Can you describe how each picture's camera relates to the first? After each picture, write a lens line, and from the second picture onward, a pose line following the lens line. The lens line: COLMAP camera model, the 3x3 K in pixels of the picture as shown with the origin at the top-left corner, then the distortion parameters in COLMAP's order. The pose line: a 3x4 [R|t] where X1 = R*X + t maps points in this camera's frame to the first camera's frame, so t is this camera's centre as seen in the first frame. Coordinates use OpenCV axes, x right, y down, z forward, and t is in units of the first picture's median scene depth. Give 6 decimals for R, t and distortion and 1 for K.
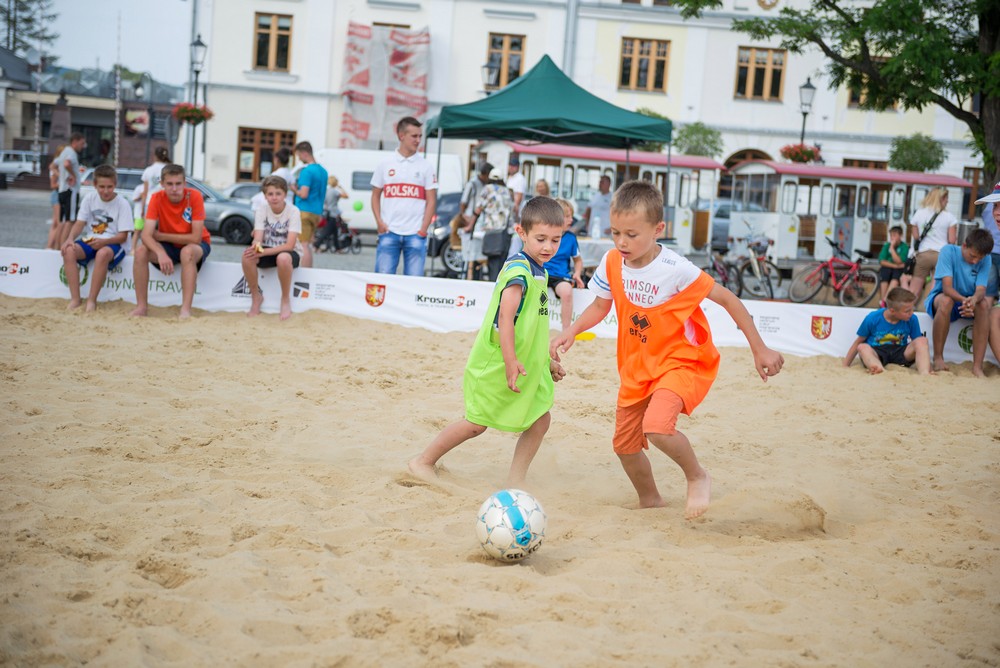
lens RADIAL K [[1545.9, 0, 497.1], [0, 1545.9, 332.1], [0, 0, 1]] dist [0.229131, 0.000000]
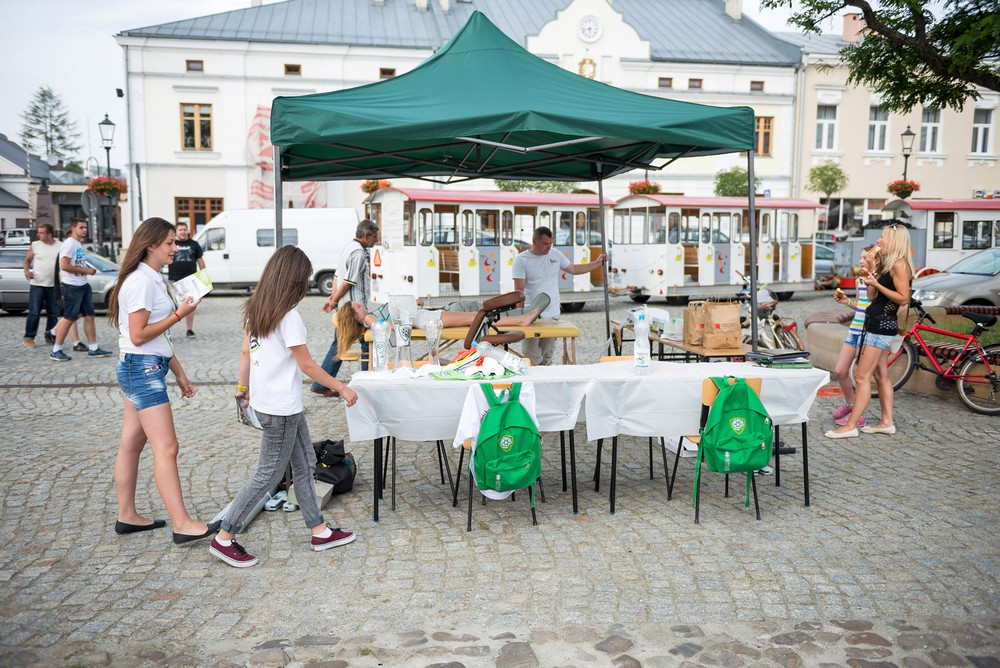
lens RADIAL K [[1615.3, 0, 497.4], [0, 1615.3, 334.8], [0, 0, 1]] dist [0.220619, 0.000000]
pose [[0.995732, -0.070827, 0.059166, 0.003414], [0.072651, 0.996928, -0.029265, 0.030063], [-0.056912, 0.033439, 0.997819, -0.271238]]
